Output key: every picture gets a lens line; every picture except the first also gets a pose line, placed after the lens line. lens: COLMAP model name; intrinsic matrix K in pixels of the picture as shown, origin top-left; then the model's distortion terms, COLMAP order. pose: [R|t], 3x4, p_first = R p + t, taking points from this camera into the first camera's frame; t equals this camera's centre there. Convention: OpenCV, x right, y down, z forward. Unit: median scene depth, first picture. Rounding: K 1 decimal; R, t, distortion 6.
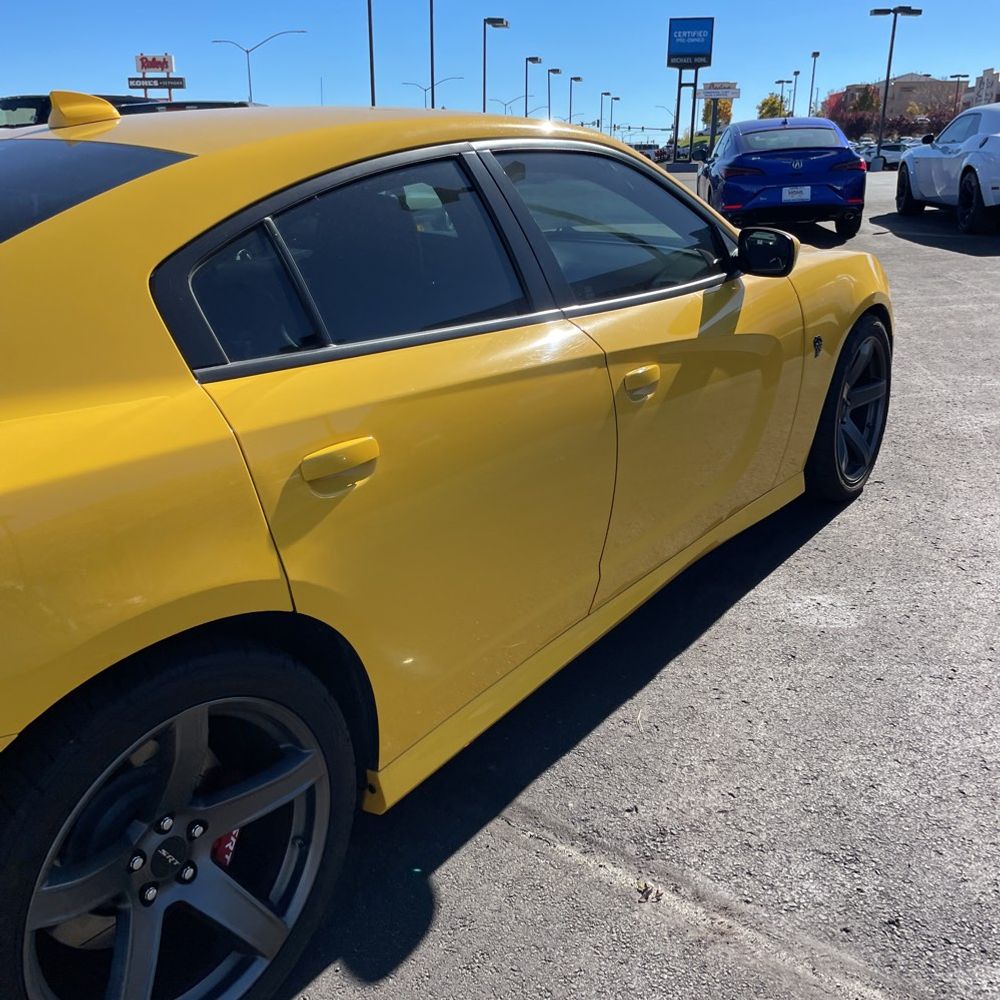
lens RADIAL K [[1004.7, 0, 502.5], [0, 1004.7, 503.2], [0, 0, 1]] dist [0.033877, 0.000000]
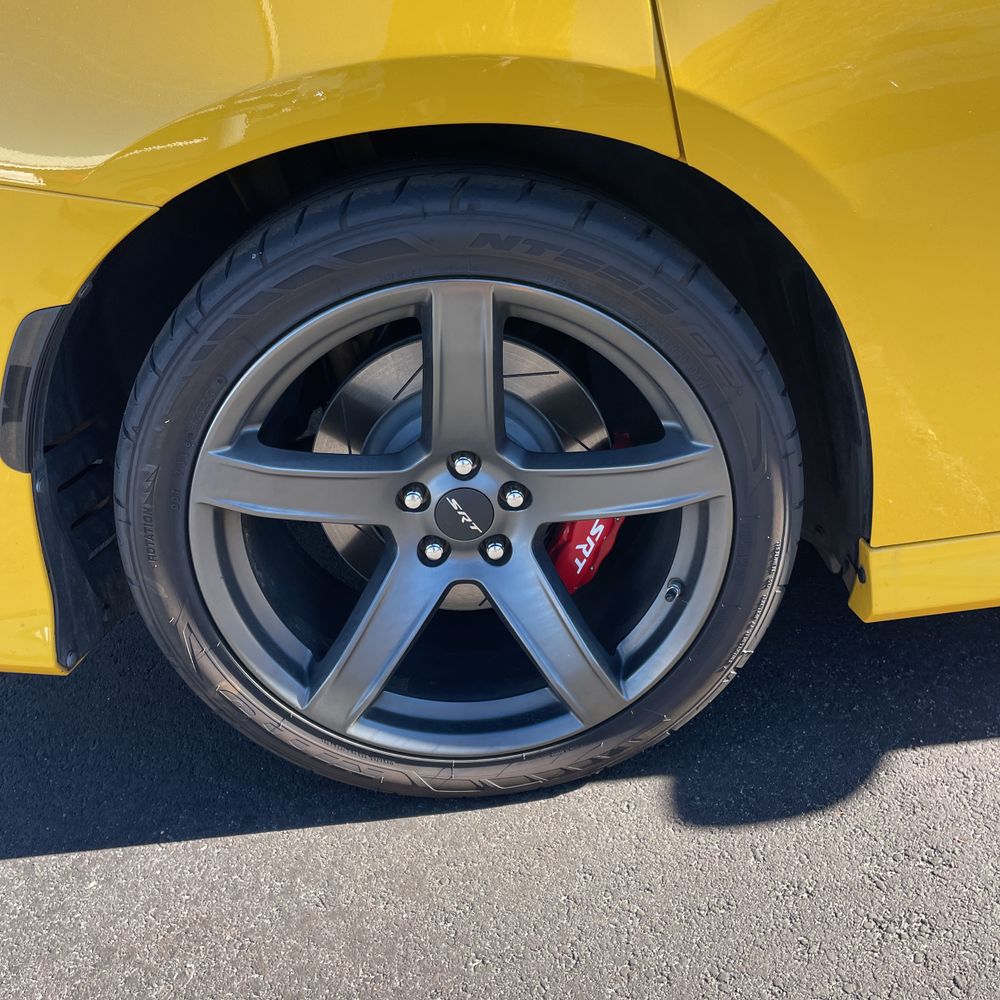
lens RADIAL K [[1004.7, 0, 482.4], [0, 1004.7, 504.5], [0, 0, 1]] dist [0.033877, 0.000000]
pose [[0.630500, 0.328947, -0.703038, 0.144699], [-0.177094, 0.942832, 0.282323, 0.131609], [0.755716, -0.053501, 0.652710, 0.503741]]
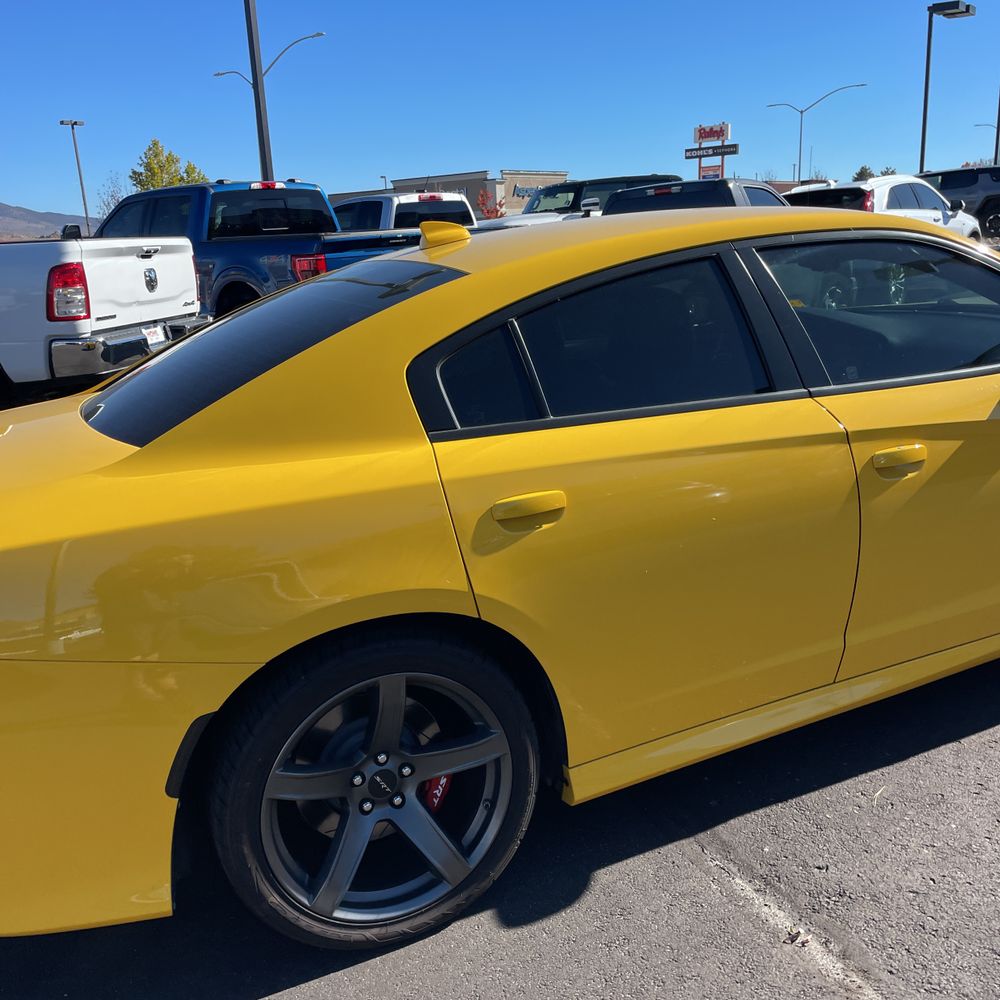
lens RADIAL K [[1004.7, 0, 476.2], [0, 1004.7, 523.1], [0, 0, 1]] dist [0.033877, 0.000000]
pose [[0.868900, 0.088526, -0.487007, 0.373435], [-0.107063, 0.994199, -0.010297, -0.001460], [0.483270, 0.061087, 0.873338, -0.138162]]
